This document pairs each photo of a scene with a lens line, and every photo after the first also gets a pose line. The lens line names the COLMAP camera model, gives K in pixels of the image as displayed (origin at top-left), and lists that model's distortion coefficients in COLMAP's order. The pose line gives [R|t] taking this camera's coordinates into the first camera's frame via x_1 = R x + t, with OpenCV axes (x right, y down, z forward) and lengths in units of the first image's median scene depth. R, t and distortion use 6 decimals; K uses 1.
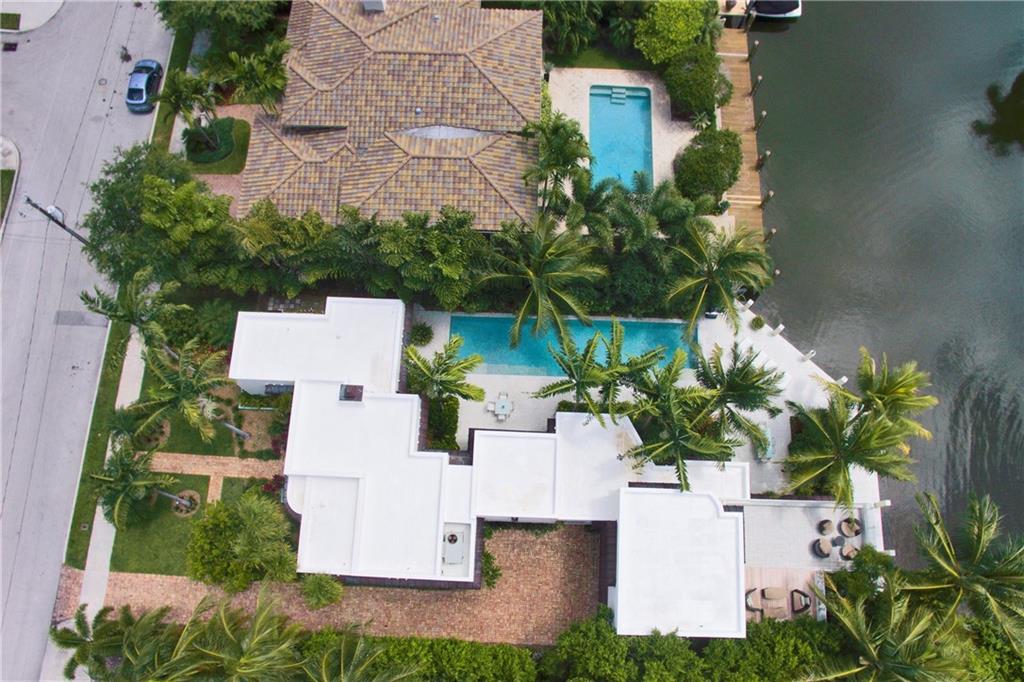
lens RADIAL K [[696.0, 0, 509.2], [0, 696.0, 361.9], [0, 0, 1]] dist [-0.097945, 0.076674]
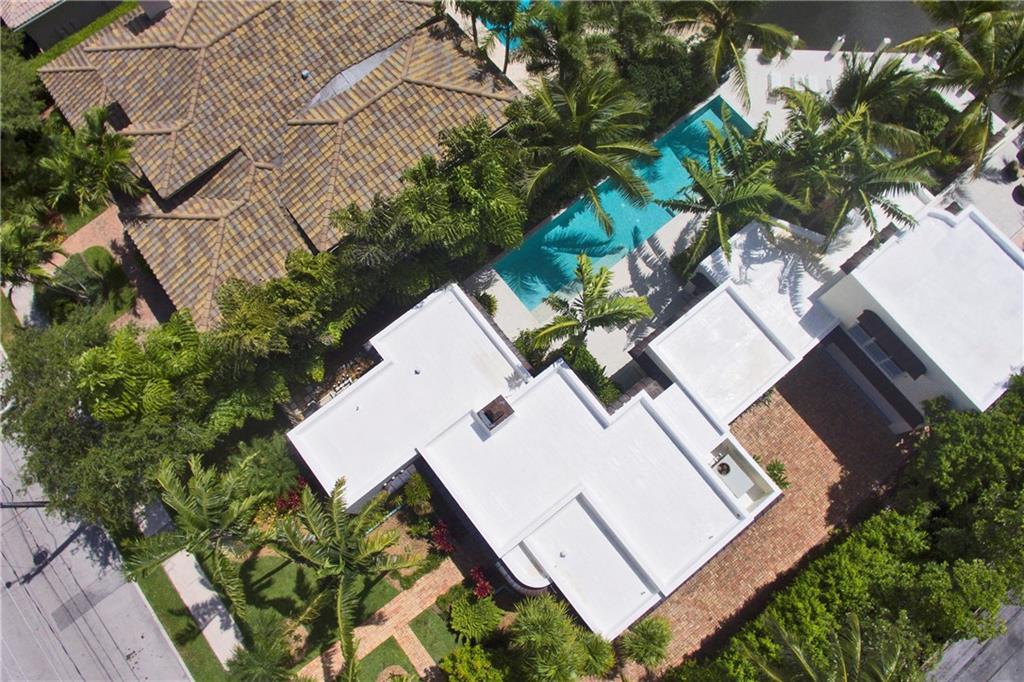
lens RADIAL K [[694.3, 0, 471.0], [0, 694.3, 305.8], [0, 0, 1]] dist [-0.091767, 0.061931]
pose [[0.762860, -0.627630, 0.155322, -0.271107], [0.631512, 0.774814, 0.029242, -0.075049], [-0.138699, 0.075780, 0.987431, 0.252018]]
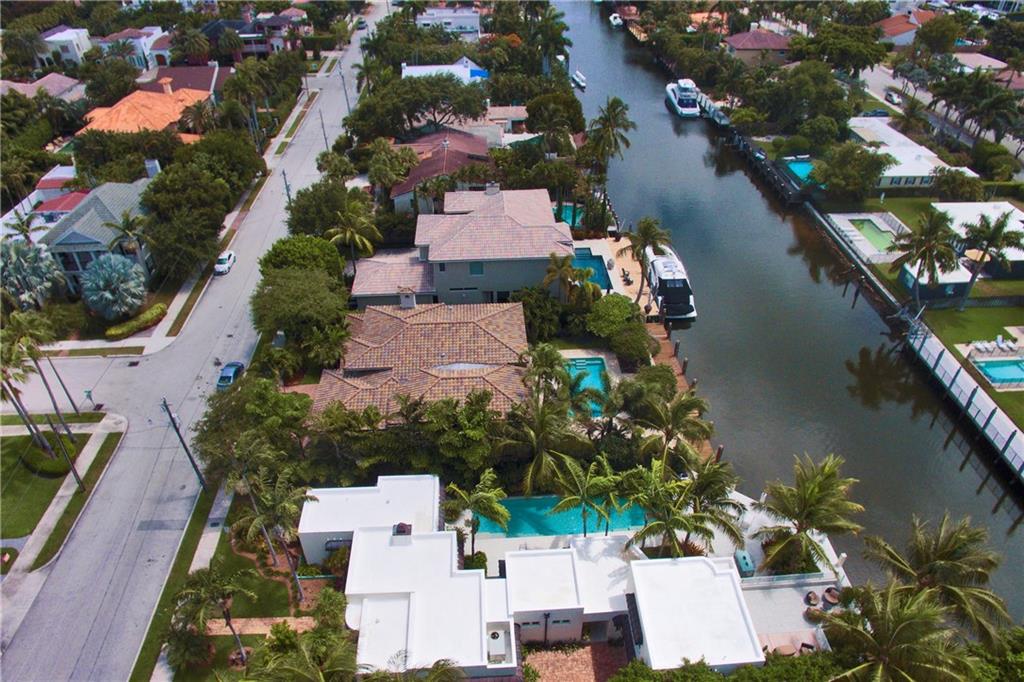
lens RADIAL K [[696.0, 0, 509.2], [0, 696.0, 361.9], [0, 0, 1]] dist [-0.097945, 0.076674]
pose [[0.995630, -0.063828, 0.068170, -0.096095], [0.091706, 0.806136, -0.584581, 0.501651], [-0.017642, 0.588278, 0.808466, -0.157281]]
